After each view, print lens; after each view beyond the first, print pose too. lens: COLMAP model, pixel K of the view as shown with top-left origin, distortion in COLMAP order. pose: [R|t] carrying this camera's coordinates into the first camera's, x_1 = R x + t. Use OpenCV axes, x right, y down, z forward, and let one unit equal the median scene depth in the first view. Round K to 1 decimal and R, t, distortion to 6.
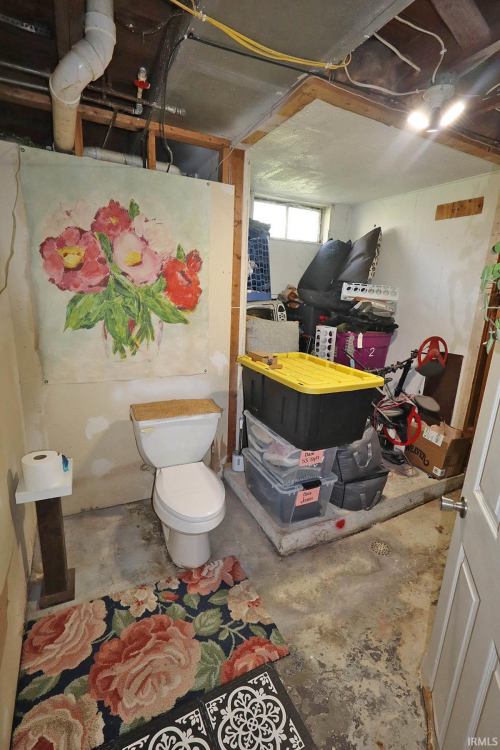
lens RADIAL K [[345.6, 0, 251.6], [0, 345.6, 374.1], [0, 0, 1]] dist [-0.000324, -0.000115]
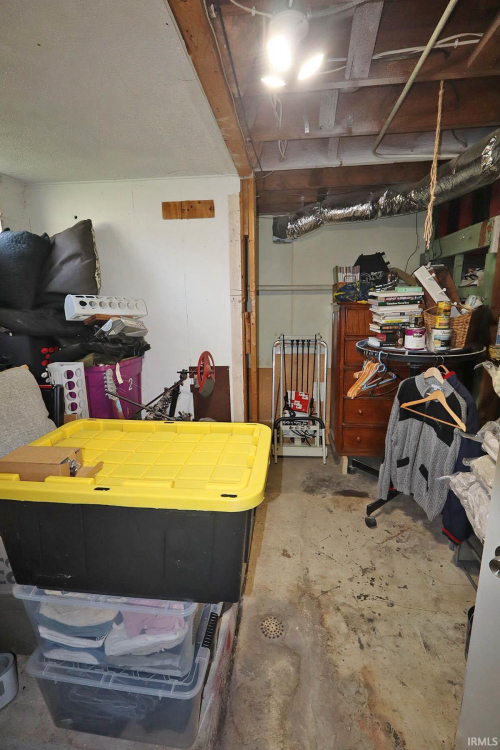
lens RADIAL K [[345.6, 0, 247.7], [0, 345.6, 372.3], [0, 0, 1]] dist [-0.000324, -0.000115]
pose [[0.554198, -0.217065, 0.803584, -0.117909], [0.238389, 0.966351, 0.096625, -0.105594], [-0.797518, 0.138016, 0.587296, 0.363648]]
